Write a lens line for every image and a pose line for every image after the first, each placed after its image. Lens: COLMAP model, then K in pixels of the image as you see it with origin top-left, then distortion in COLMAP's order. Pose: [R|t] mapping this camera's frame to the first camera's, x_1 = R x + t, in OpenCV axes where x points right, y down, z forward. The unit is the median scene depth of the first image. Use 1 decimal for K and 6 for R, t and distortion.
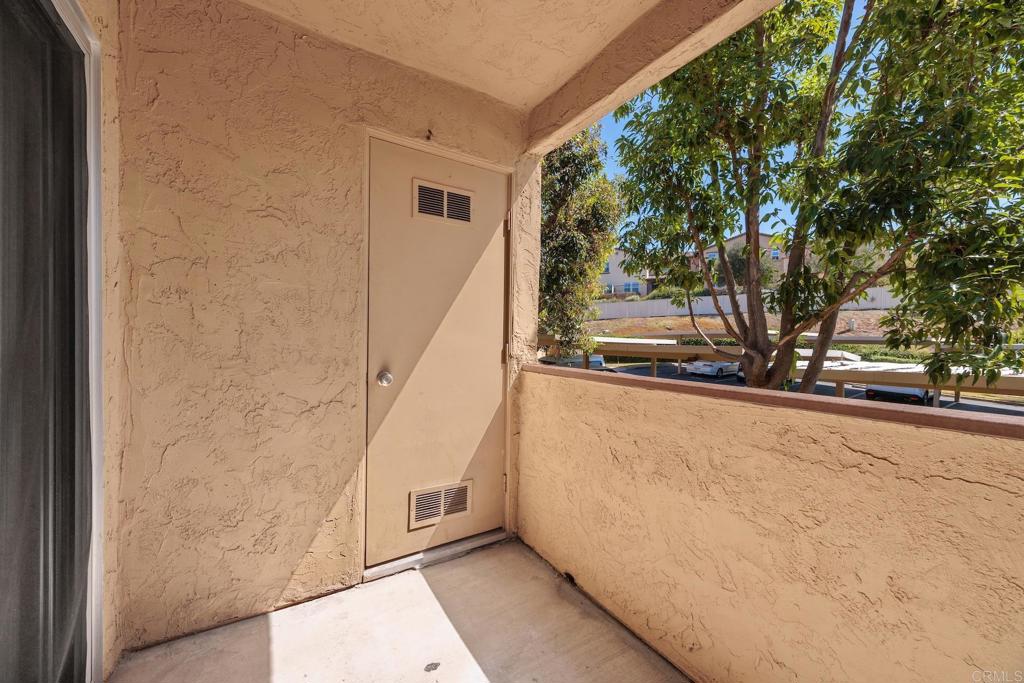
lens RADIAL K [[381.9, 0, 512.0], [0, 381.9, 341.5], [0, 0, 1]] dist [0.000488, -0.000028]
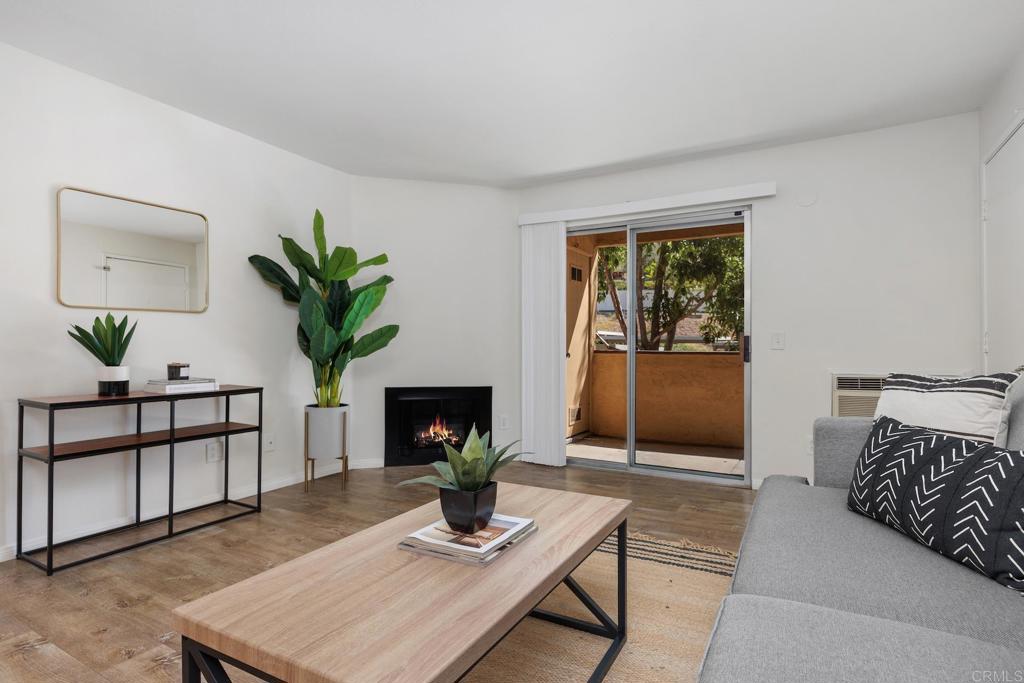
lens RADIAL K [[538.7, 0, 512.0], [0, 538.7, 341.5], [0, 0, 1]] dist [-0.001326, 0.000296]
pose [[0.881315, -0.004117, 0.472512, -2.440862], [0.006117, 0.999978, -0.002695, 0.026088], [-0.472490, 0.005265, 0.881320, -1.894564]]
